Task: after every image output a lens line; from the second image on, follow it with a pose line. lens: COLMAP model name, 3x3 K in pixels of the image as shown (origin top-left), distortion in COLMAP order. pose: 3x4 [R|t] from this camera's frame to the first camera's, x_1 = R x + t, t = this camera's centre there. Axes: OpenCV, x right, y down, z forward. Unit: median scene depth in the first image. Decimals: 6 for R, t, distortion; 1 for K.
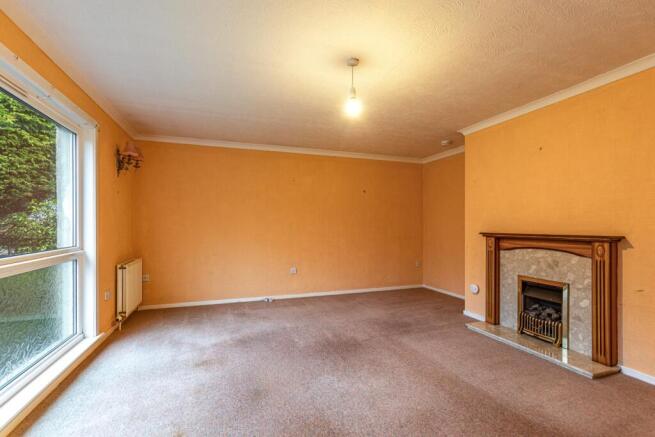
lens RADIAL K [[301.3, 0, 328.5], [0, 301.3, 222.7], [0, 0, 1]] dist [0.002022, 0.000843]
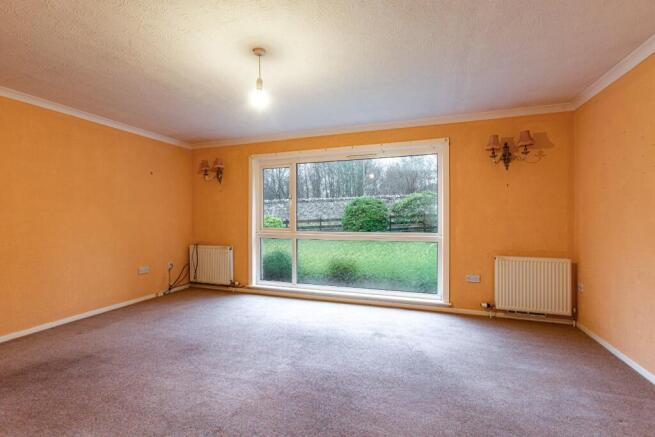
lens RADIAL K [[286.8, 0, 331.8], [0, 286.8, 218.1], [0, 0, 1]] dist [-0.000447, 0.000093]
pose [[-0.642488, 0.006527, -0.766268, 0.466792], [0.008337, 0.999964, 0.001527, 0.002867], [0.766251, -0.005407, -0.642519, 1.302960]]
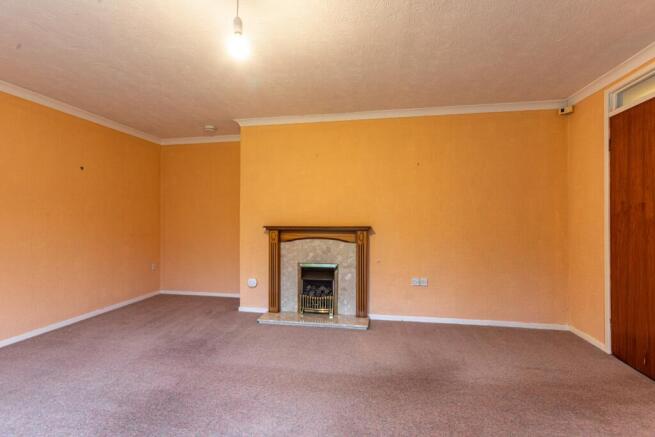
lens RADIAL K [[294.9, 0, 326.0], [0, 294.9, 217.1], [0, 0, 1]] dist [-0.000226, 0.001175]
pose [[0.493340, 0.010749, 0.869770, -0.300170], [-0.010108, 0.999927, -0.006625, 0.007865], [-0.869778, -0.005523, 0.493413, 0.370649]]
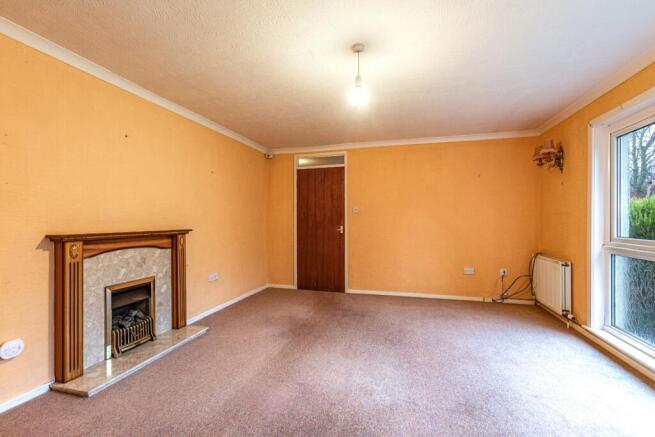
lens RADIAL K [[294.9, 0, 326.0], [0, 294.9, 217.1], [0, 0, 1]] dist [-0.000226, 0.001175]
pose [[-0.807027, 0.009307, 0.590441, -0.285247], [-0.001663, 0.999836, -0.018034, 0.008289], [-0.590512, -0.015536, -0.806879, 1.321360]]
